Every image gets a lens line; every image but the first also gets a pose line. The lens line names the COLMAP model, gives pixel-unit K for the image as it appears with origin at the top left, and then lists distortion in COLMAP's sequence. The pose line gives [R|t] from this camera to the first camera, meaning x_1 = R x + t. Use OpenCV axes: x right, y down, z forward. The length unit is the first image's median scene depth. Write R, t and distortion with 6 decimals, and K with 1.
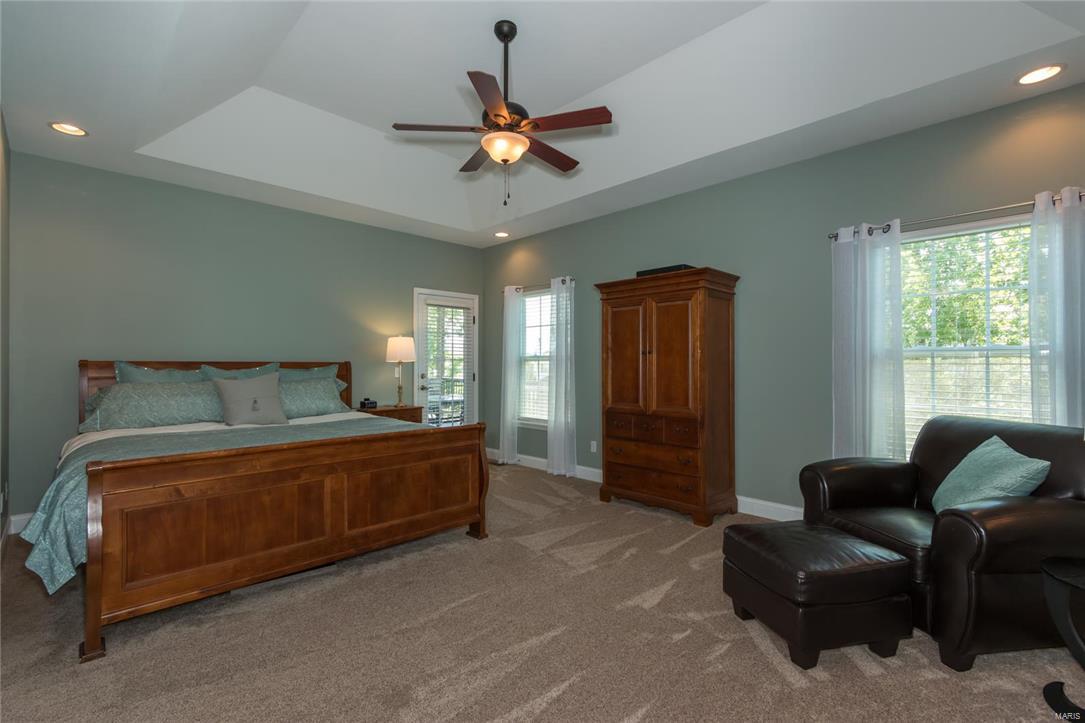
lens RADIAL K [[490.4, 0, 535.9], [0, 490.4, 364.8], [0, 0, 1]] dist [0.008036, -0.002326]
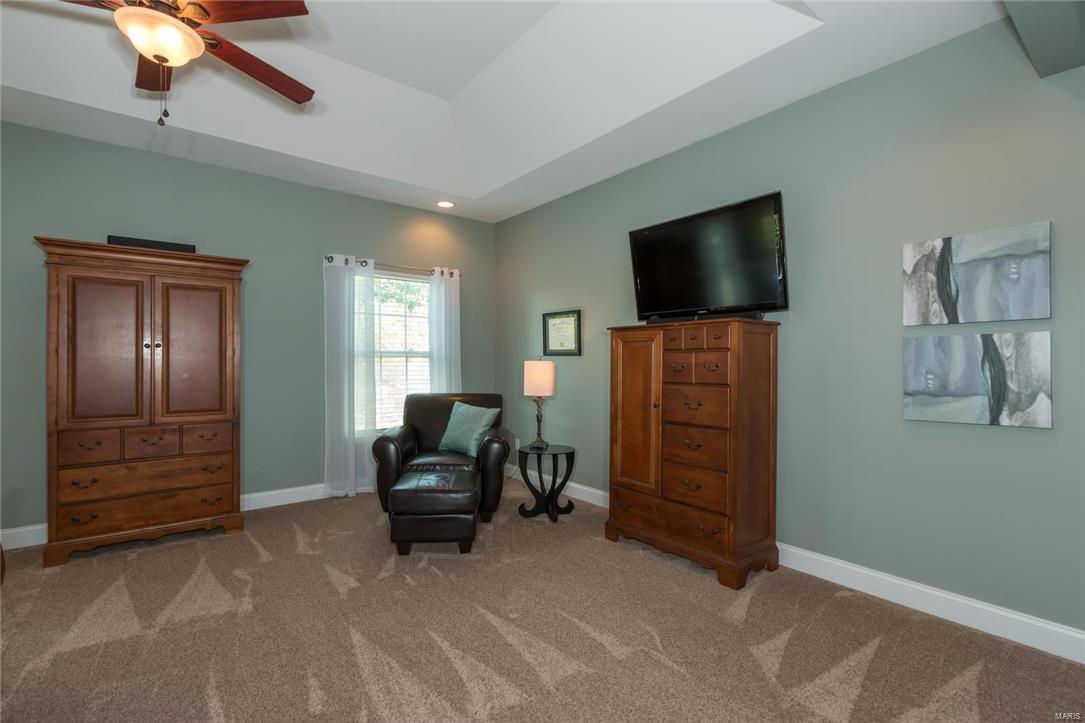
lens RADIAL K [[490.4, 0, 539.9], [0, 490.4, 358.9], [0, 0, 1]] dist [0.008036, -0.002326]
pose [[0.118733, 0.005731, 0.992910, -0.594095], [-0.001949, 0.999983, -0.005539, -0.001965], [-0.992924, -0.001278, 0.118742, 0.344719]]
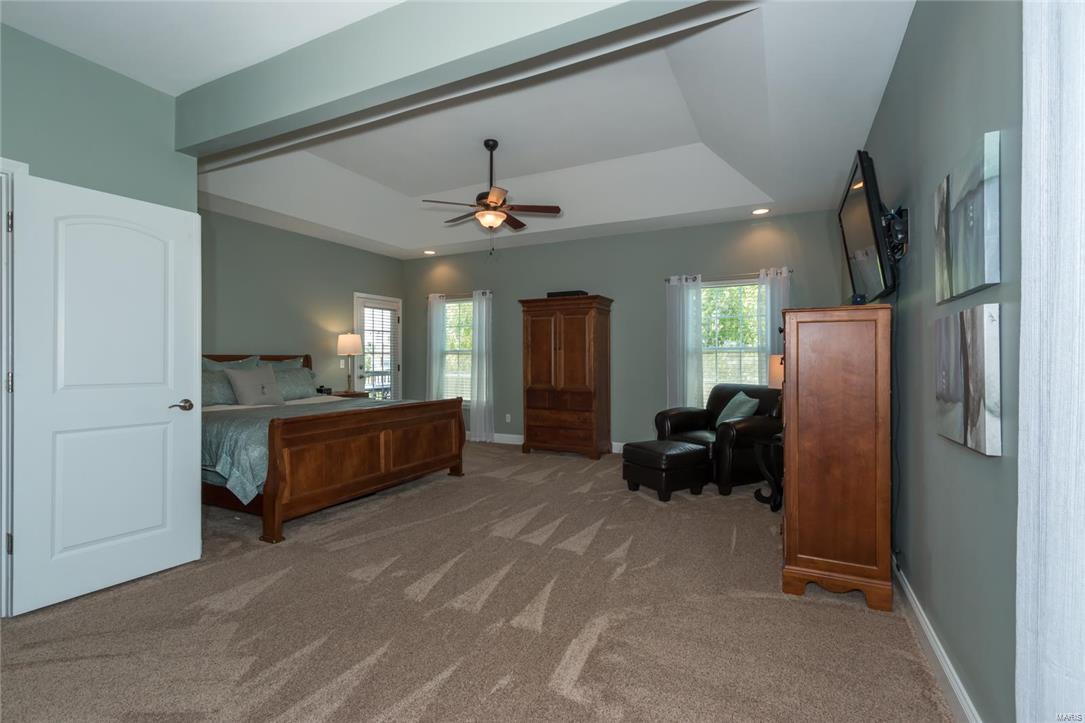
lens RADIAL K [[490.4, 0, 540.6], [0, 490.4, 360.5], [0, 0, 1]] dist [0.008036, -0.002326]
pose [[0.945065, -0.003199, 0.326866, -0.372204], [0.001493, 0.999984, 0.005470, 0.002392], [-0.326879, -0.004682, 0.945055, -0.466182]]
